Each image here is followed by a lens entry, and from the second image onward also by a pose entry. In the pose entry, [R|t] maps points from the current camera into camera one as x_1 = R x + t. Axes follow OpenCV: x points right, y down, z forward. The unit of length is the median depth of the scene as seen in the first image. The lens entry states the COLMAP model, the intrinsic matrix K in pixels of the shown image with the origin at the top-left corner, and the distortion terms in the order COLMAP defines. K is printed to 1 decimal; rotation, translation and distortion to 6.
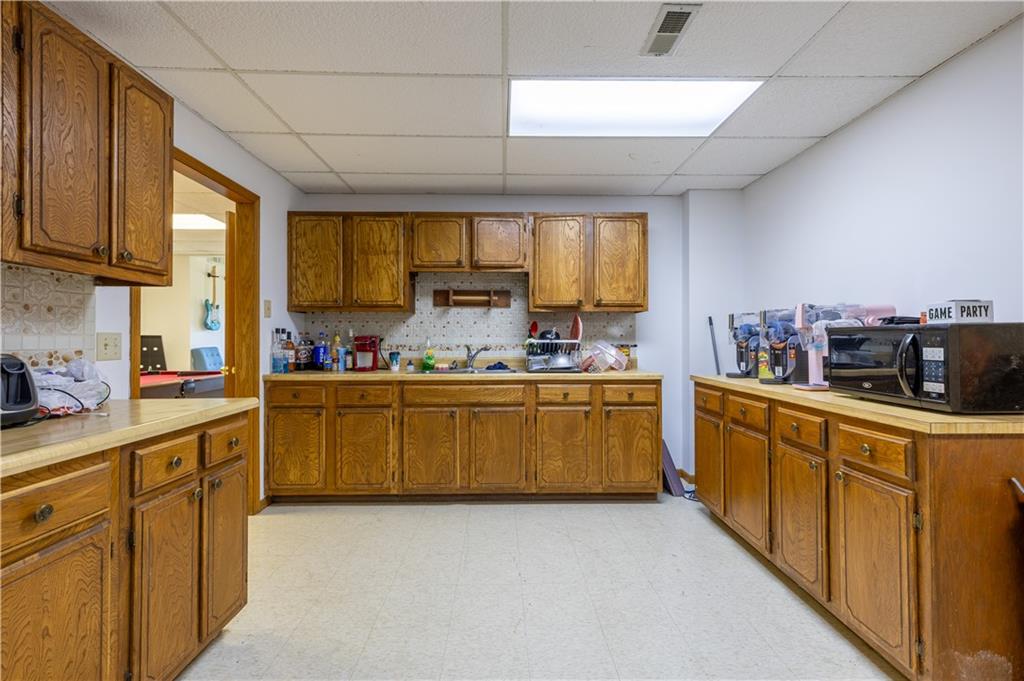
lens RADIAL K [[445.8, 0, 510.1], [0, 445.8, 338.3], [0, 0, 1]] dist [0.004467, 0.001341]
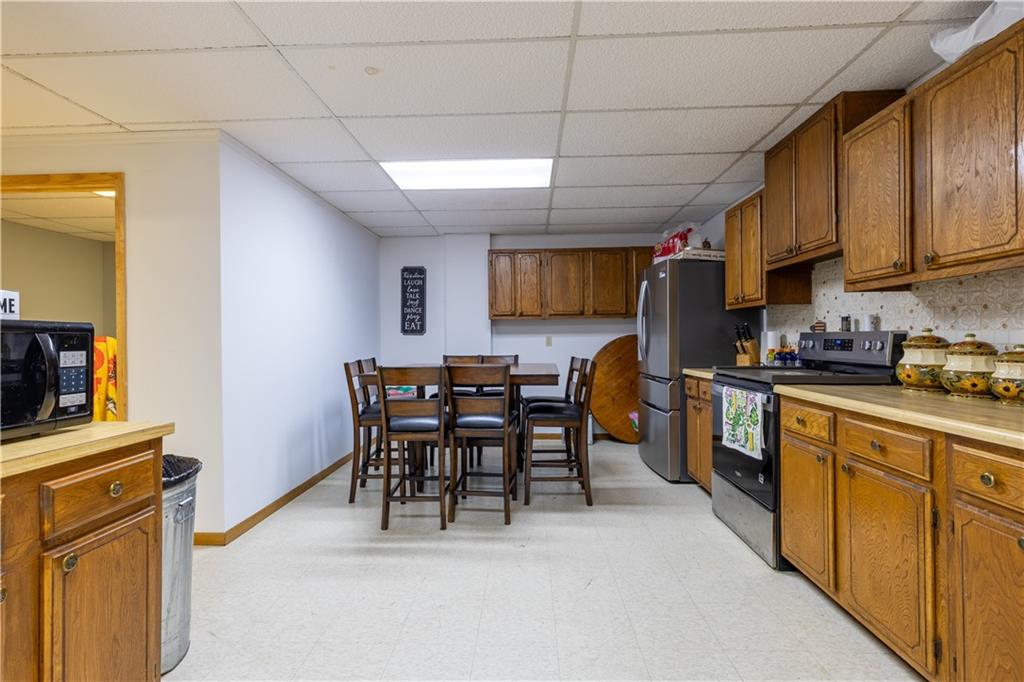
lens RADIAL K [[464.0, 0, 510.3], [0, 464.0, 337.4], [0, 0, 1]] dist [0.000605, 0.000040]
pose [[-0.999013, 0.008641, 0.043579, 0.051364], [0.008297, 0.999933, -0.008054, 0.004327], [-0.043646, -0.007684, -0.999018, 0.867785]]
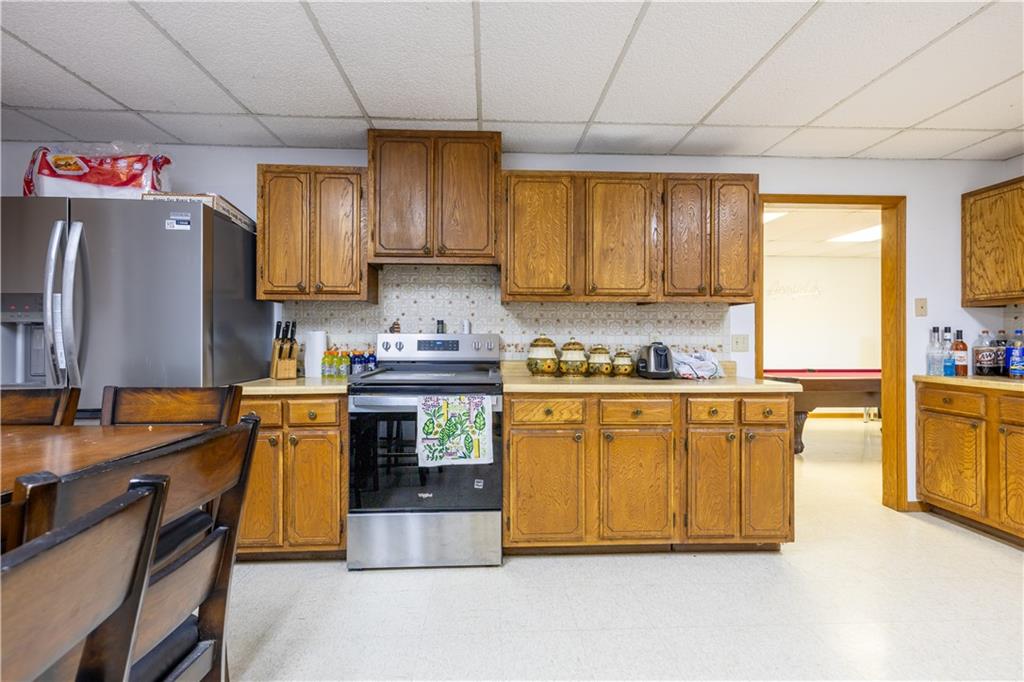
lens RADIAL K [[445.8, 0, 514.7], [0, 445.8, 338.9], [0, 0, 1]] dist [0.004467, 0.001341]
pose [[0.046602, 0.000341, -0.998913, 0.401805], [0.000329, 1.000000, 0.000357, 0.002054], [0.998913, -0.000345, 0.046602, 0.080267]]
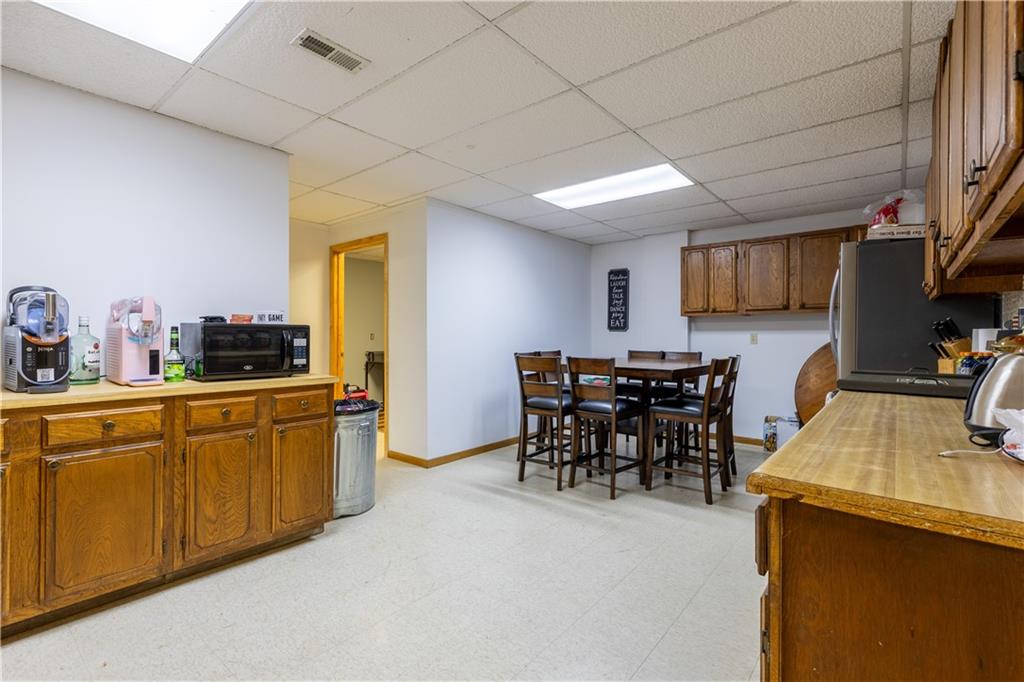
lens RADIAL K [[464.0, 0, 514.0], [0, 464.0, 336.9], [0, 0, 1]] dist [0.000605, 0.000040]
pose [[-0.773197, -0.002068, 0.634163, -0.403519], [-0.004259, 0.999989, -0.001931, 0.006247], [-0.634152, -0.004194, -0.773197, 0.893577]]
